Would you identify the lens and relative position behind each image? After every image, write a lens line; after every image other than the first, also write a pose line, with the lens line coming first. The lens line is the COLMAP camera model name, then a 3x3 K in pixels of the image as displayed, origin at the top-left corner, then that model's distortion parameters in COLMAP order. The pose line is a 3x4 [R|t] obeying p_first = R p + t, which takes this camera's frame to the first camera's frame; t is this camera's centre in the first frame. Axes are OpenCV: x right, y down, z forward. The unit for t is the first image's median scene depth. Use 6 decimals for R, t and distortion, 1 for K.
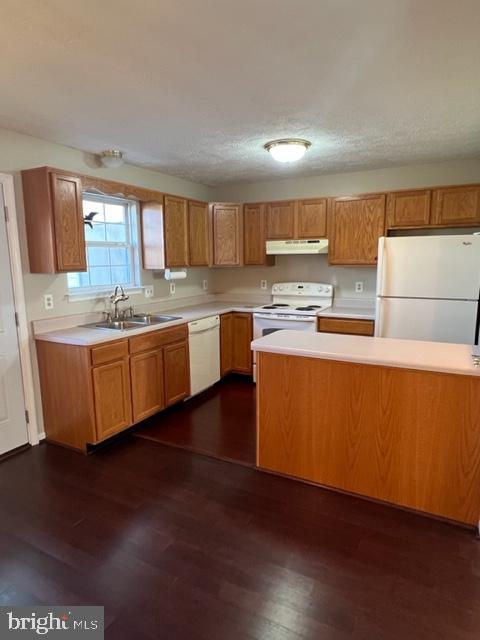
lens RADIAL K [[379.1, 0, 240.0], [0, 379.1, 320.0], [0, 0, 1]] dist [0.002005, -0.000661]
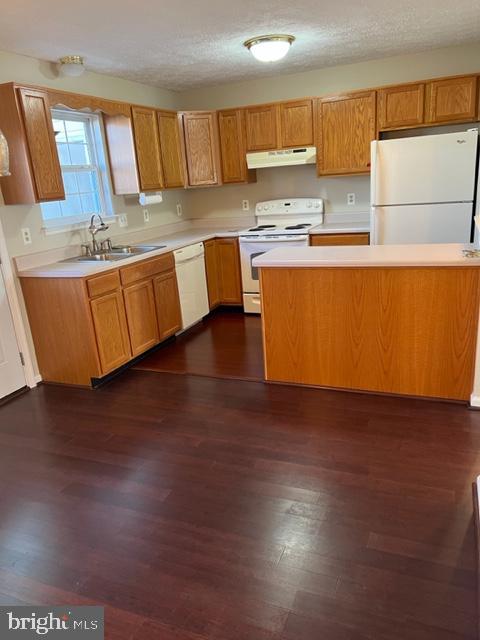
lens RADIAL K [[473.9, 0, 240.0], [0, 473.9, 320.0], [0, 0, 1]] dist [0.033952, -0.004956]
pose [[0.993169, -0.090269, 0.073943, -0.079214], [0.080116, 0.988228, 0.130330, 0.037617], [-0.084838, -0.123515, 0.988710, -0.185999]]
